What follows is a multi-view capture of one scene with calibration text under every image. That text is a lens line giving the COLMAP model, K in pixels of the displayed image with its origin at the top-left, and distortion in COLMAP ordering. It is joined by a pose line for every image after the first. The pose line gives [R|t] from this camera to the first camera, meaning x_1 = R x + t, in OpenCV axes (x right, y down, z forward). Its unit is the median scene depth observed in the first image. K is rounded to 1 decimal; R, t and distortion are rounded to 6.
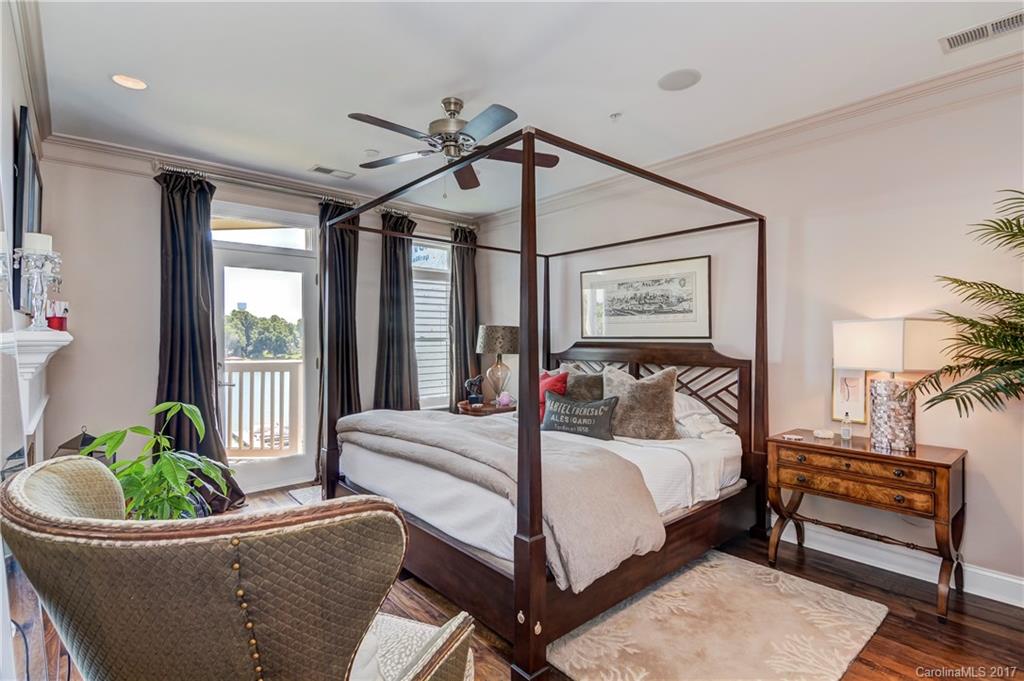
lens RADIAL K [[490.7, 0, 510.3], [0, 490.7, 340.6], [0, 0, 1]] dist [0.012854, -0.001787]
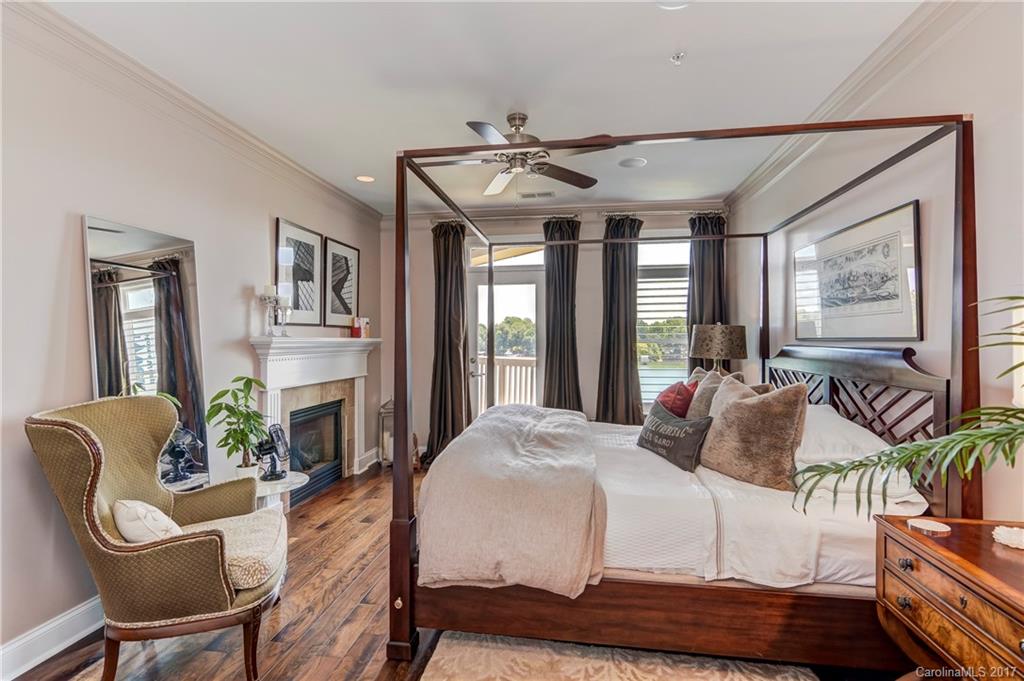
lens RADIAL K [[490.7, 0, 509.7], [0, 490.7, 344.4], [0, 0, 1]] dist [0.012854, -0.001787]
pose [[0.648378, 0.005871, -0.761296, 0.499759], [0.000146, 0.999969, 0.007836, -0.004263], [0.761318, -0.005192, 0.648357, 0.222075]]
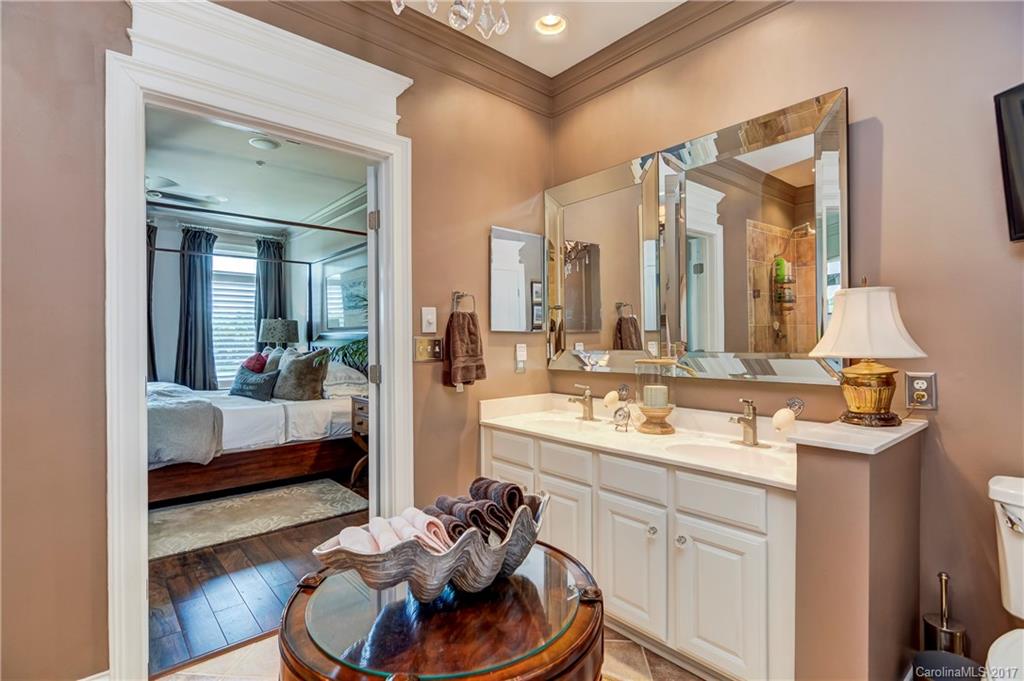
lens RADIAL K [[490.7, 0, 511.1], [0, 490.7, 336.5], [0, 0, 1]] dist [0.012854, -0.001787]
pose [[0.999995, -0.001094, -0.002970, 0.718367], [0.001075, 0.999979, -0.006355, 0.027125], [0.002977, 0.006351, 0.999975, -0.293740]]
